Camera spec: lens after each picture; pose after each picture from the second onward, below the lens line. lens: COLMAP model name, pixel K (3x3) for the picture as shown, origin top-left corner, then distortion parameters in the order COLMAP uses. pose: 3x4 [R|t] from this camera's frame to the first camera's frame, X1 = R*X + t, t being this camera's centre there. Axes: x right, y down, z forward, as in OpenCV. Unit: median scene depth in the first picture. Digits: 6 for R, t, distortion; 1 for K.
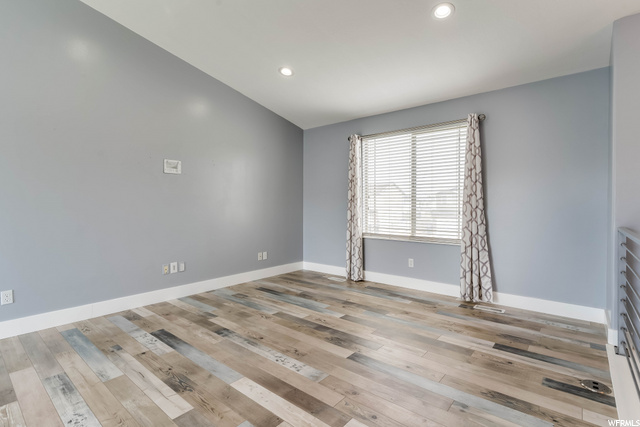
lens RADIAL K [[309.3, 0, 319.3], [0, 309.3, 210.0], [0, 0, 1]] dist [0.007946, 0.001282]
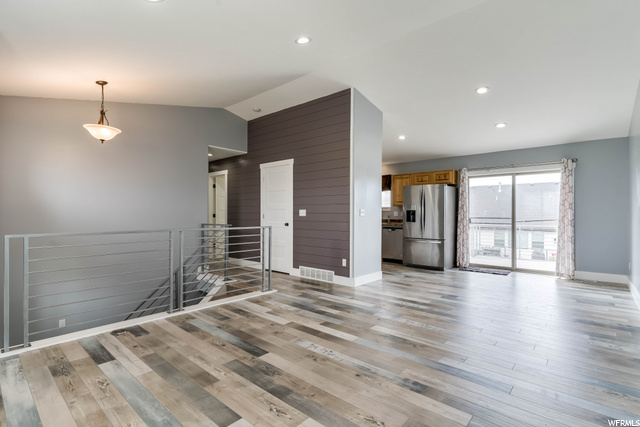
lens RADIAL K [[309.3, 0, 320.0], [0, 309.3, 215.5], [0, 0, 1]] dist [0.007946, 0.001282]
pose [[-0.999695, -0.003230, 0.024473, -0.102214], [-0.002732, 0.999789, 0.020352, -0.031441], [-0.024534, 0.020279, -0.999493, 1.792530]]
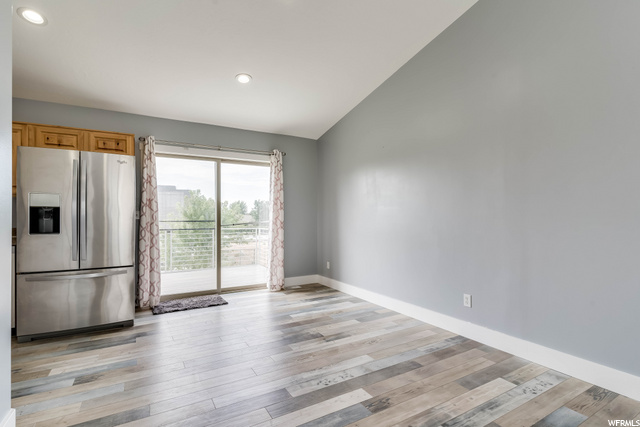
lens RADIAL K [[309.3, 0, 317.7], [0, 309.3, 214.8], [0, 0, 1]] dist [0.007946, 0.001282]
pose [[-0.341802, -0.004155, -0.939763, -0.098809], [-0.012439, 0.999923, 0.000103, -0.007465], [0.939690, 0.011725, -0.341827, 0.507251]]
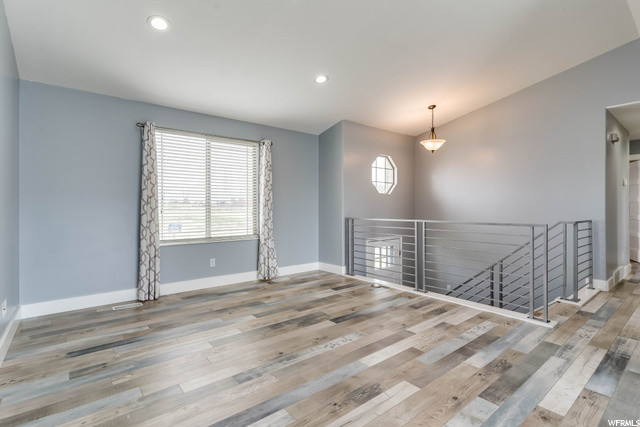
lens RADIAL K [[309.3, 0, 316.0], [0, 309.3, 204.9], [0, 0, 1]] dist [0.007946, 0.001282]
pose [[0.195882, 0.009300, 0.980583, -1.041538], [0.018858, 0.999734, -0.013248, -0.006806], [-0.980446, 0.021087, 0.195654, 0.699204]]
